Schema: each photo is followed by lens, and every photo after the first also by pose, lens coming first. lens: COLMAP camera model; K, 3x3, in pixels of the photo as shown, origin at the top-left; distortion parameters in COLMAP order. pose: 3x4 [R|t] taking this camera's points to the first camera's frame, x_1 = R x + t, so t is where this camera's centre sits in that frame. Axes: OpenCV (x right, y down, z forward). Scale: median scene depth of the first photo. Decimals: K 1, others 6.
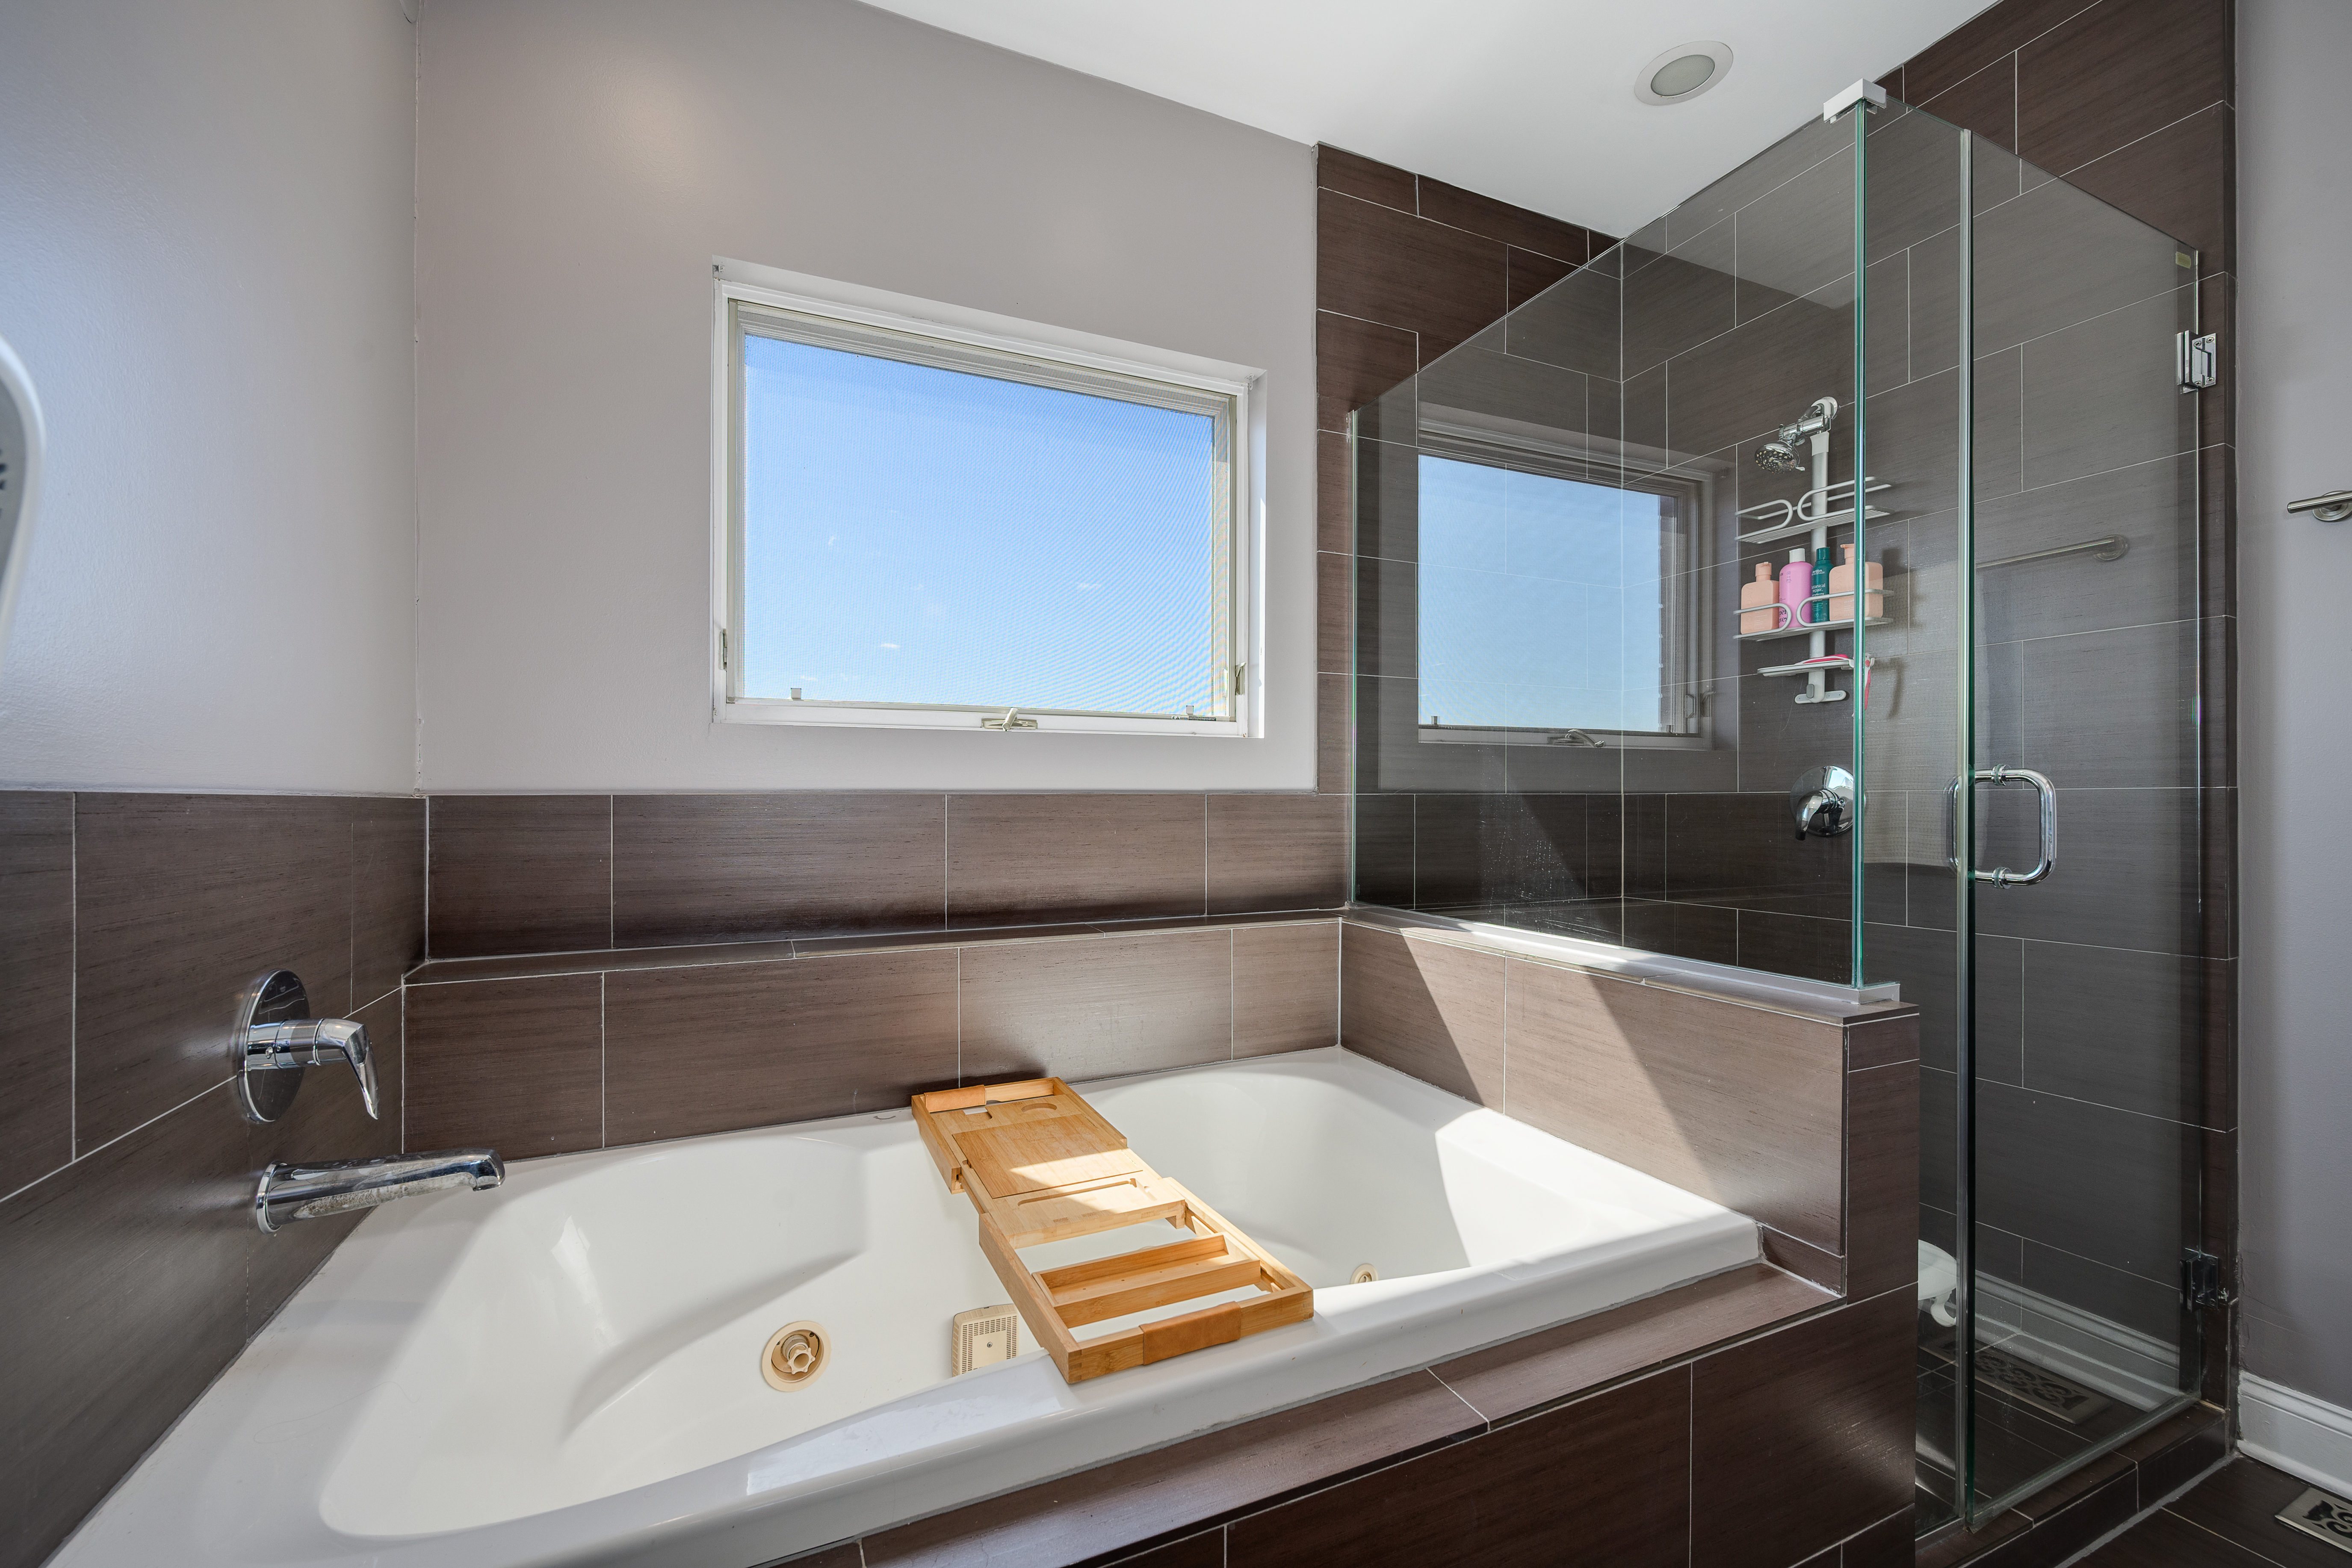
lens RADIAL K [[926.1, 0, 1181.8], [0, 926.1, 802.5], [0, 0, 1]] dist [-0.000792, -0.000153]
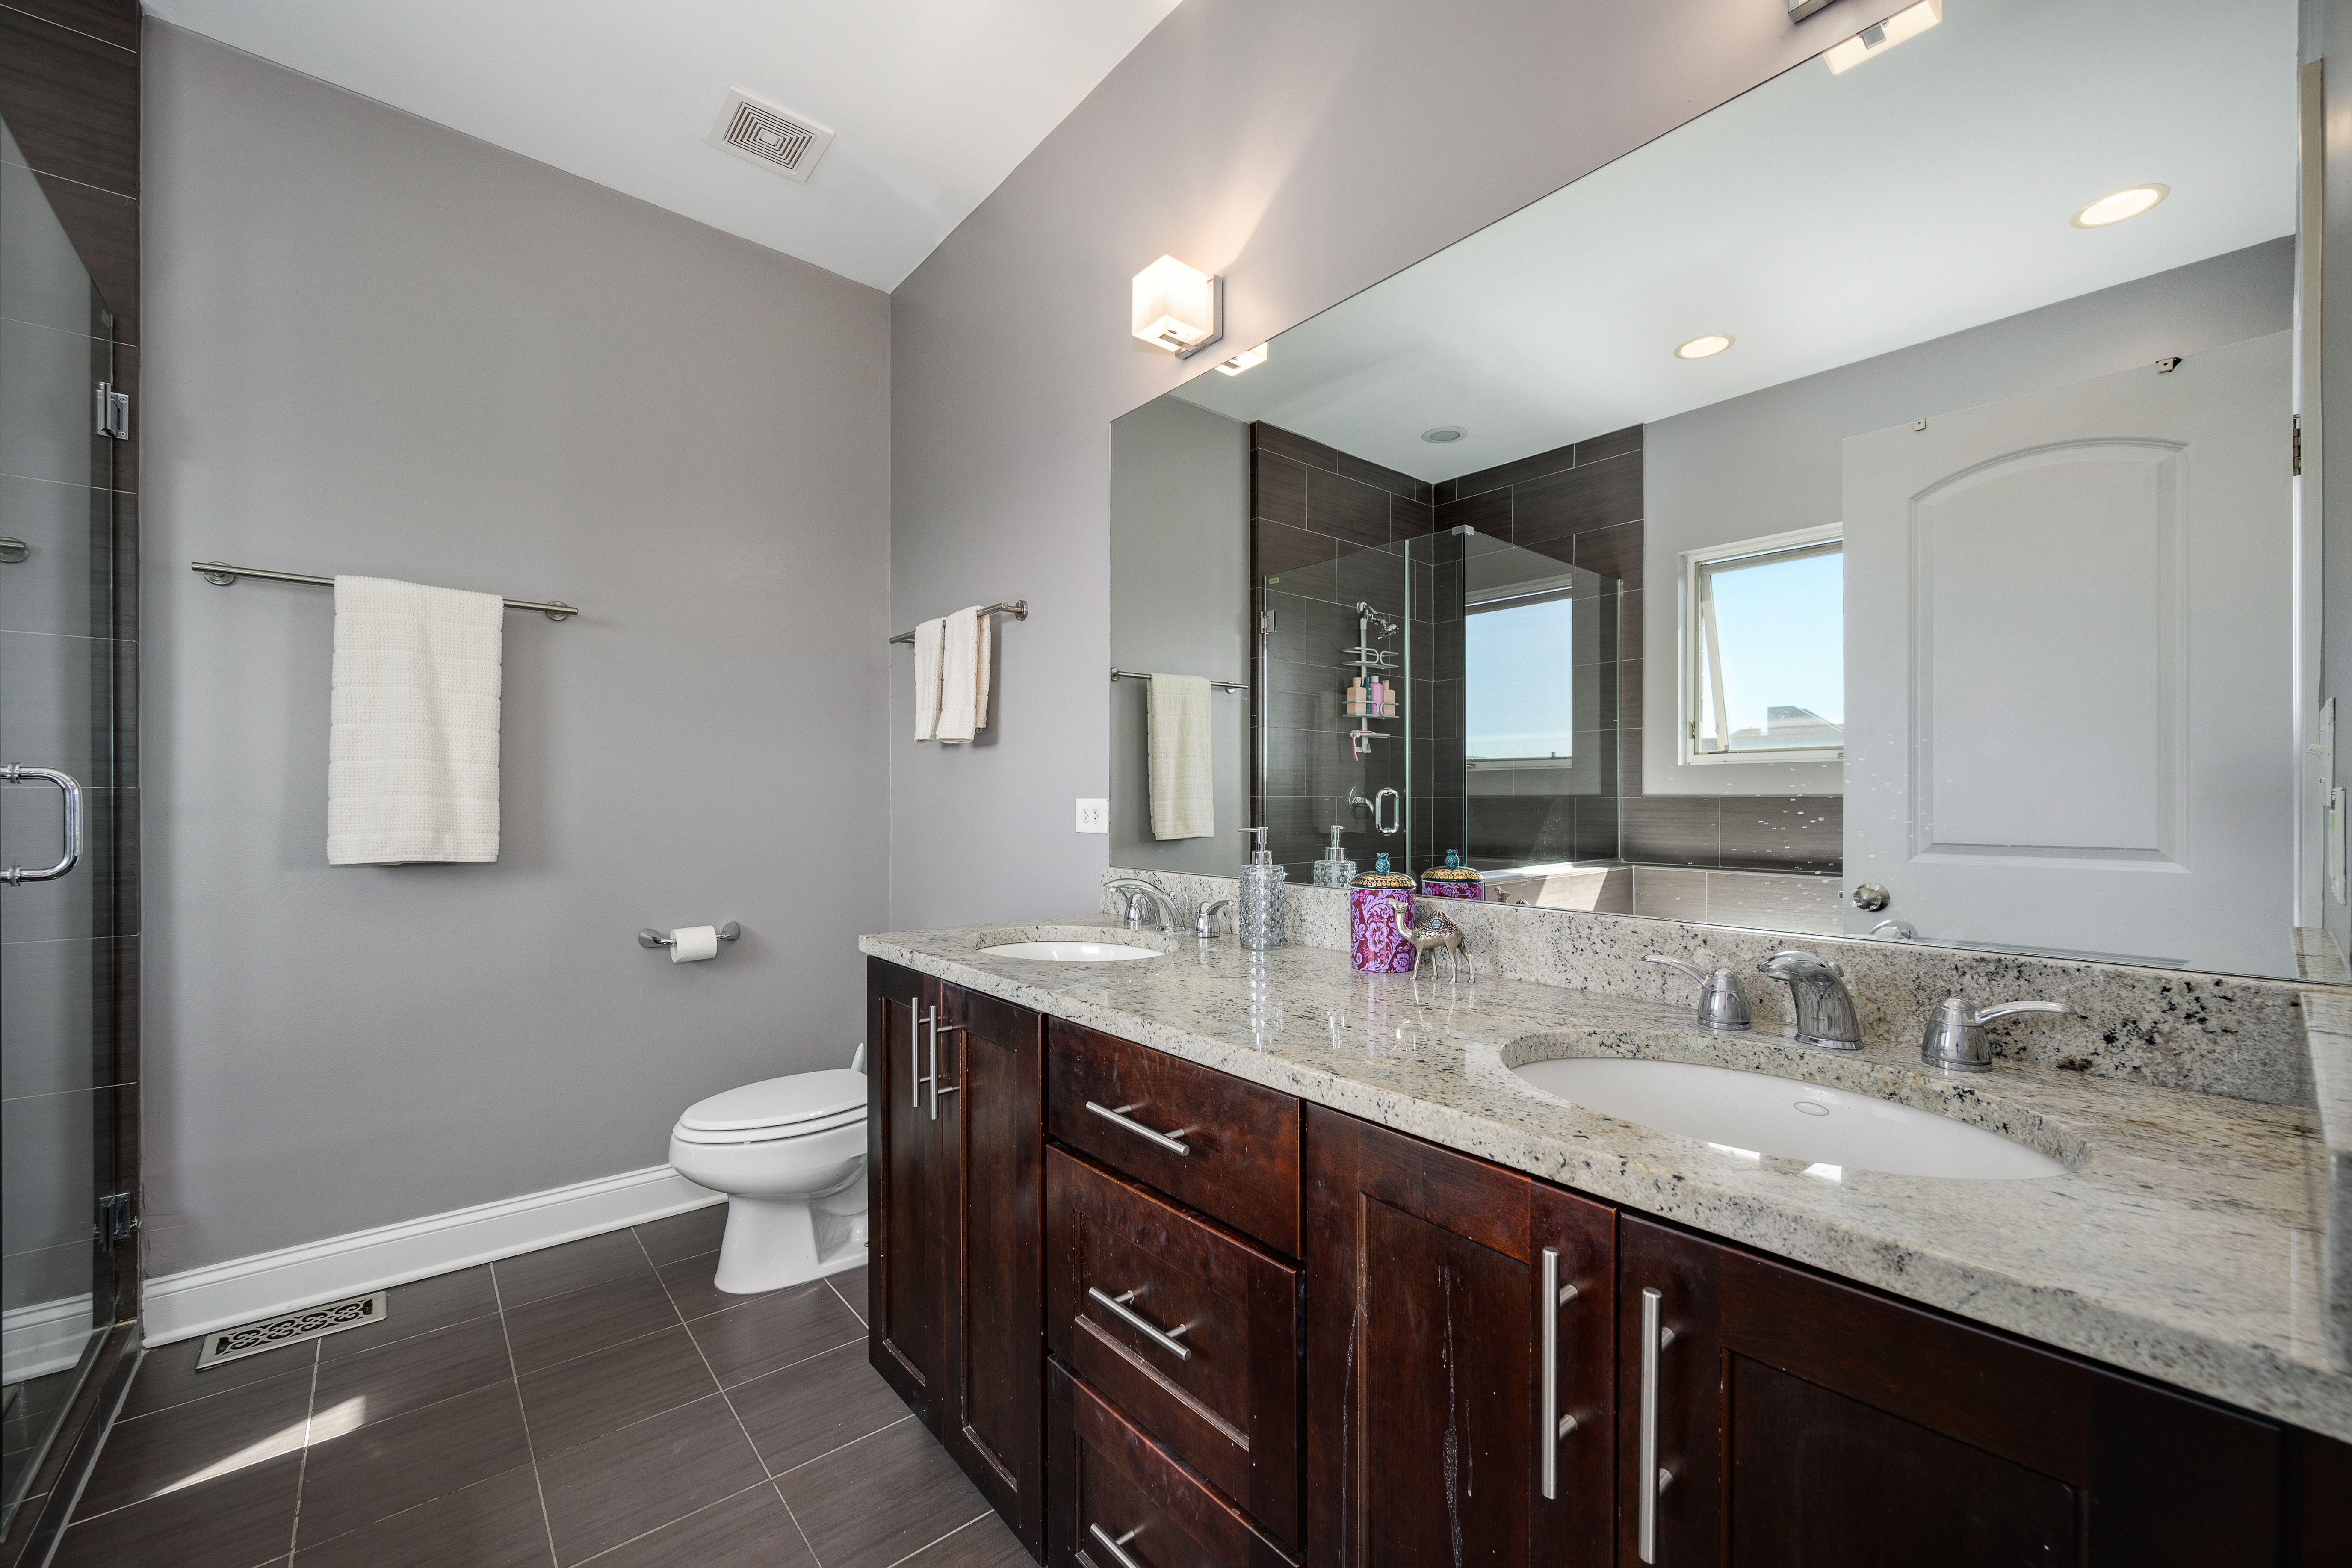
lens RADIAL K [[926.1, 0, 1181.8], [0, 926.1, 802.5], [0, 0, 1]] dist [-0.000792, -0.000153]
pose [[-0.286091, -0.001219, 0.958202, -0.368815], [0.000106, 0.999999, 0.001304, 0.000673], [-0.958202, 0.000474, -0.286091, 0.065470]]
